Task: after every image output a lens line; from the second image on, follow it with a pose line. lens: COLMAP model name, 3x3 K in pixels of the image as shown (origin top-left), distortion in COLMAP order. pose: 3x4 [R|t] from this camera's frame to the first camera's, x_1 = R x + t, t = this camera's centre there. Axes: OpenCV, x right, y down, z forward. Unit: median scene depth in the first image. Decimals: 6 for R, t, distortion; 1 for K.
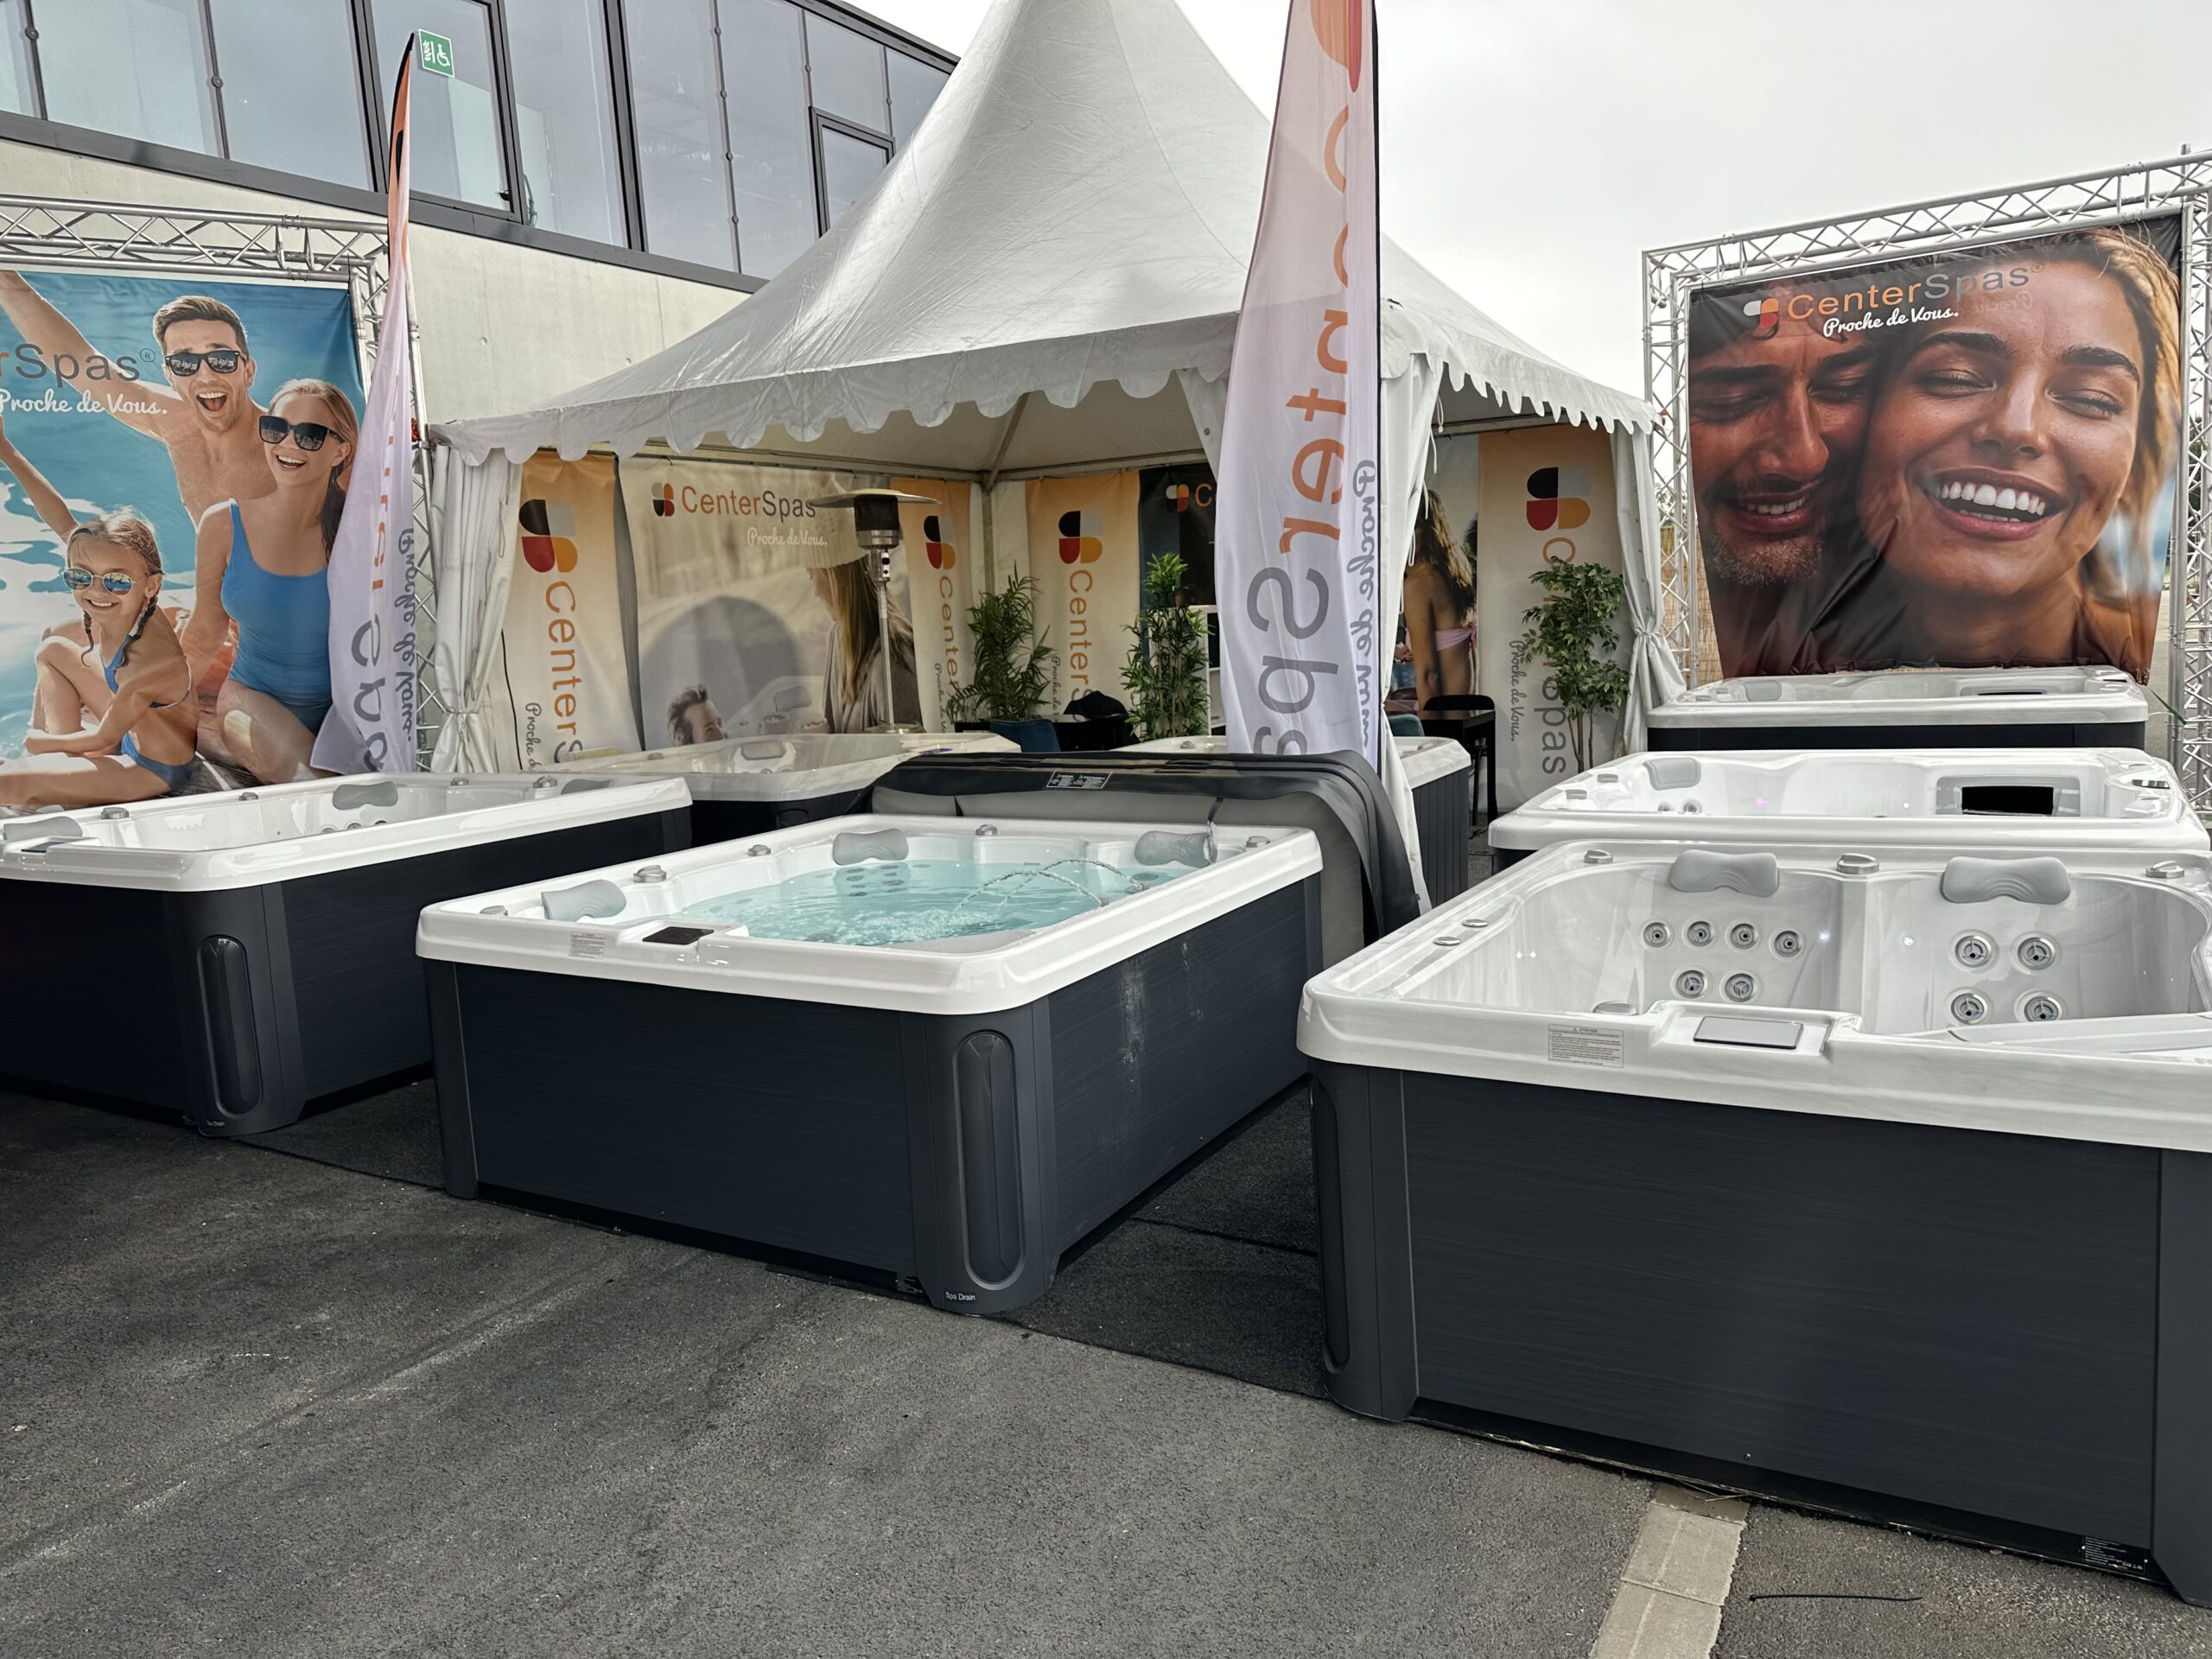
lens RADIAL K [[1553.0, 0, 1117.1], [0, 1553.0, 833.1], [0, 0, 1]] dist [0.010624, 0.001724]
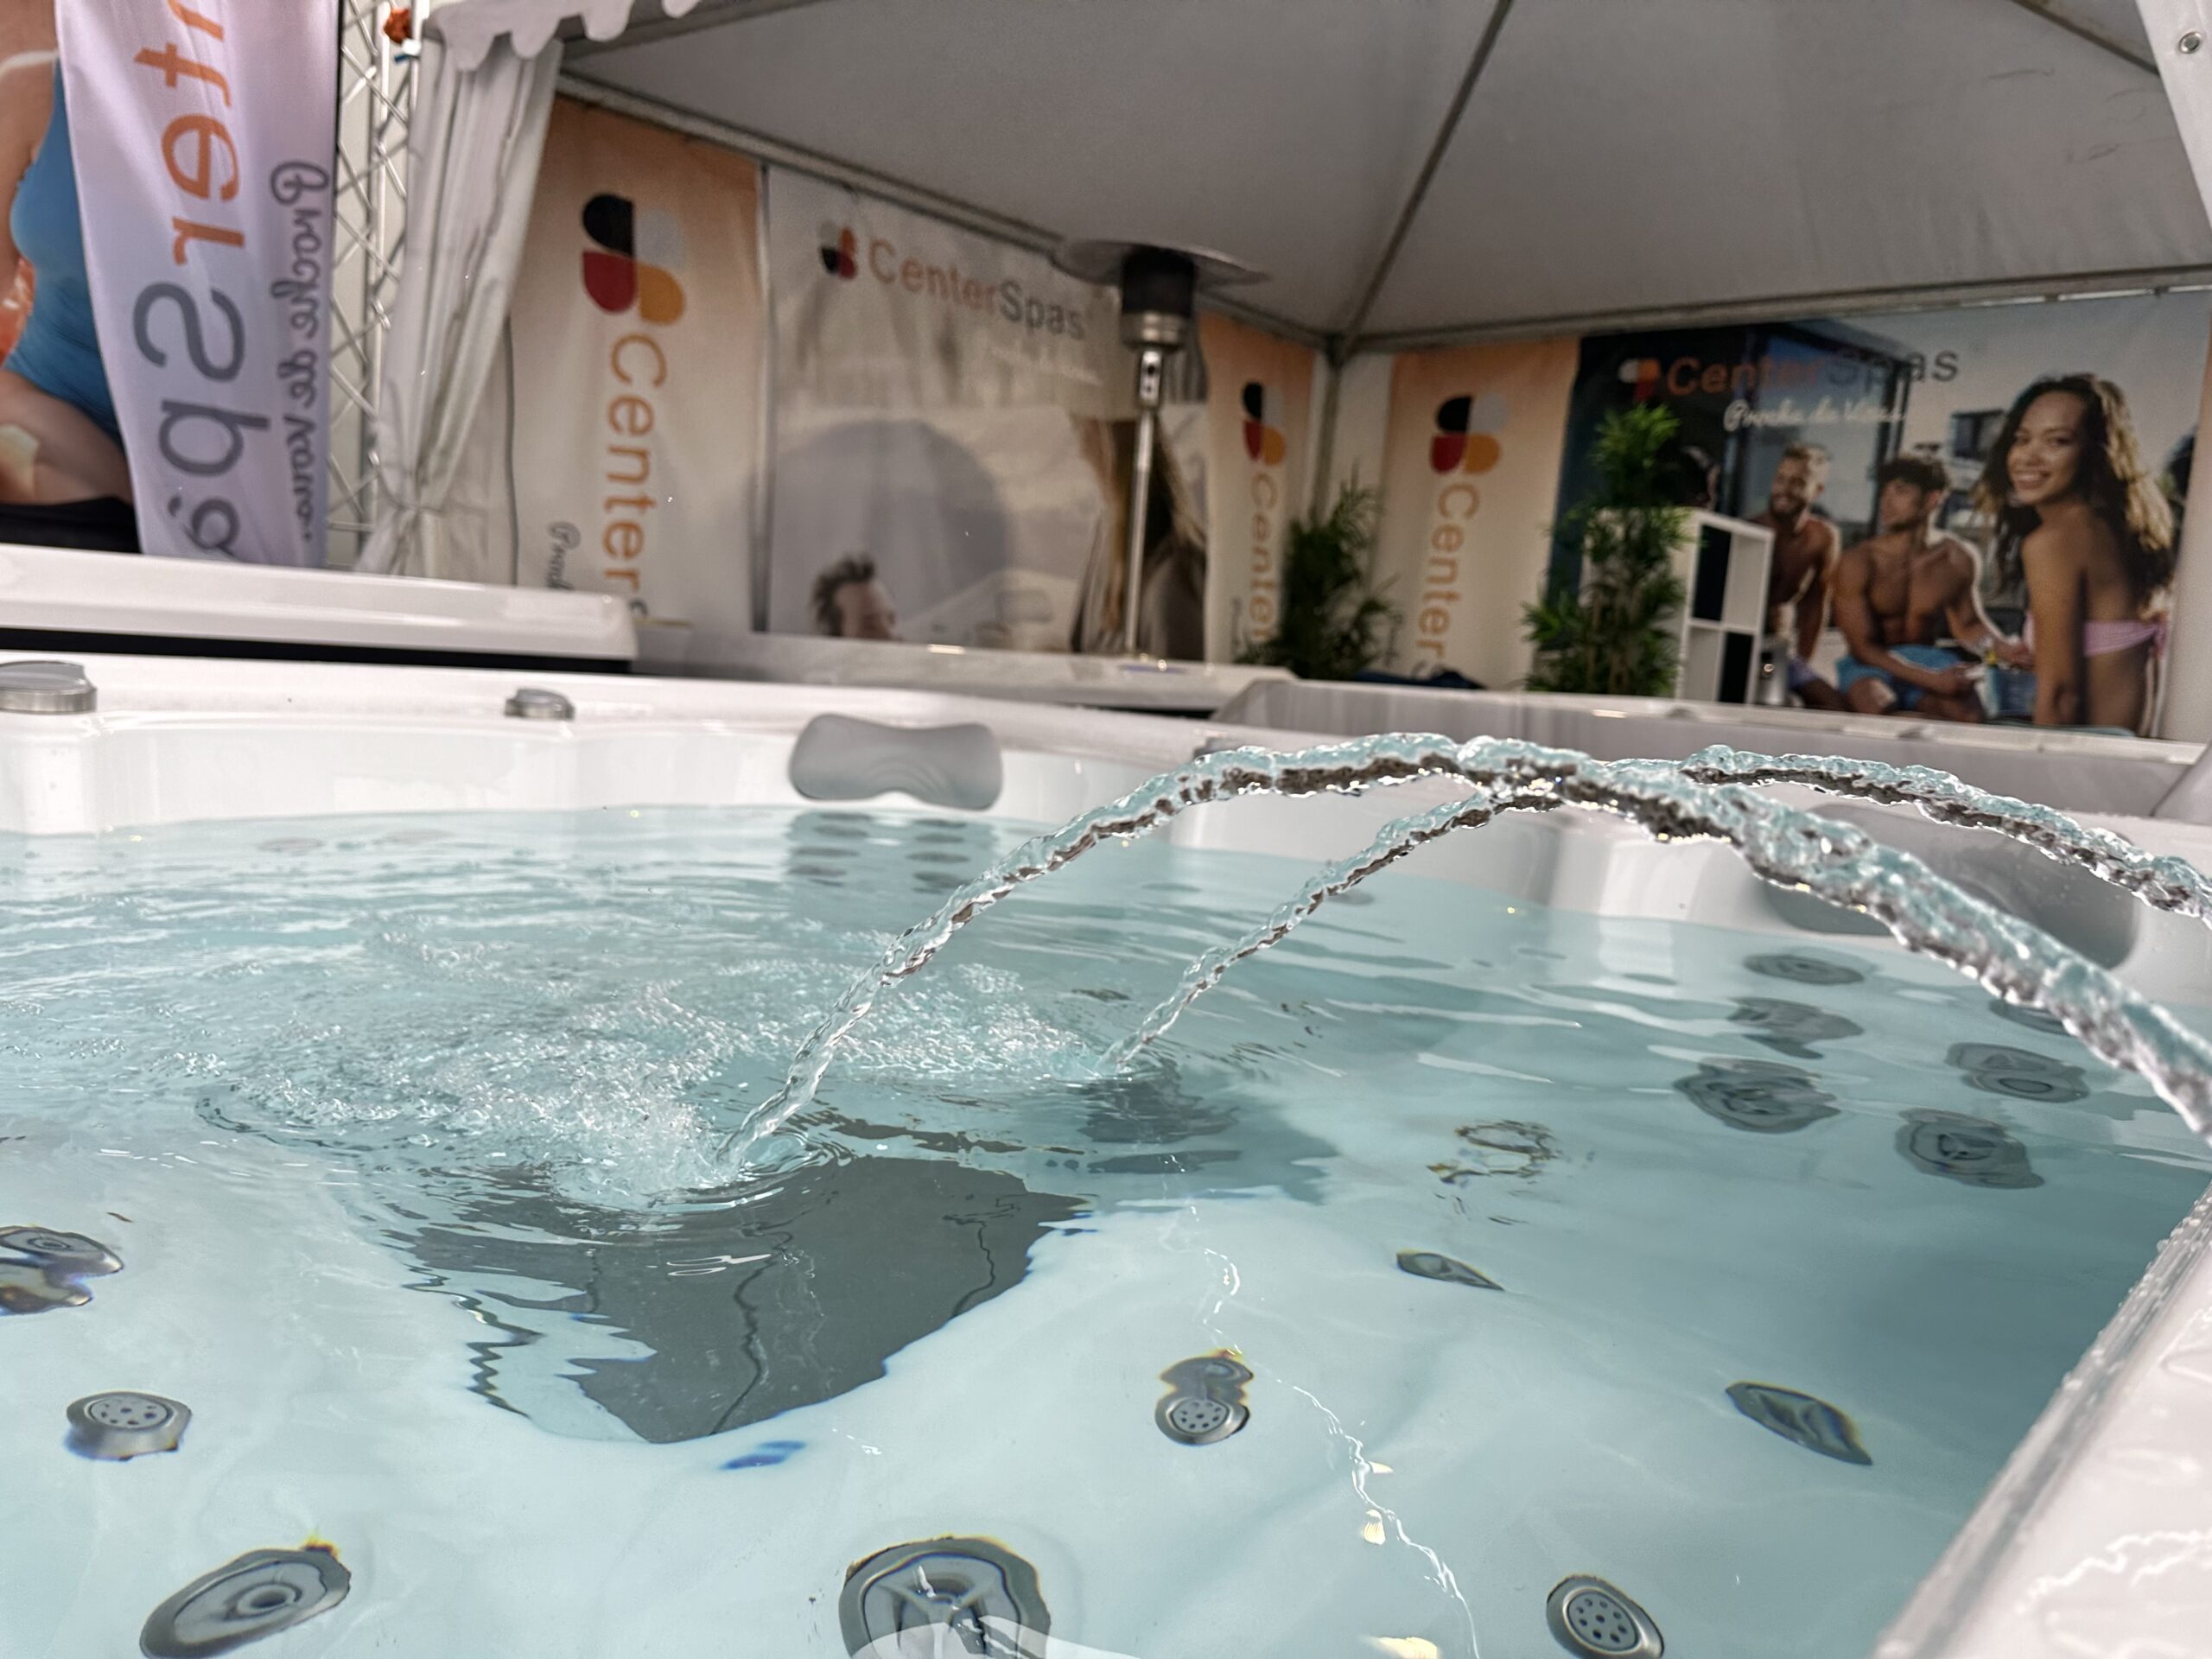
lens RADIAL K [[1553.0, 0, 1122.6], [0, 1553.0, 829.3], [0, 0, 1]] dist [0.010624, 0.001724]
pose [[0.970801, 0.155952, -0.182277, -0.023225], [-0.157512, 0.987499, 0.005978, -0.001247], [0.180931, 0.022908, 0.983229, 0.371982]]
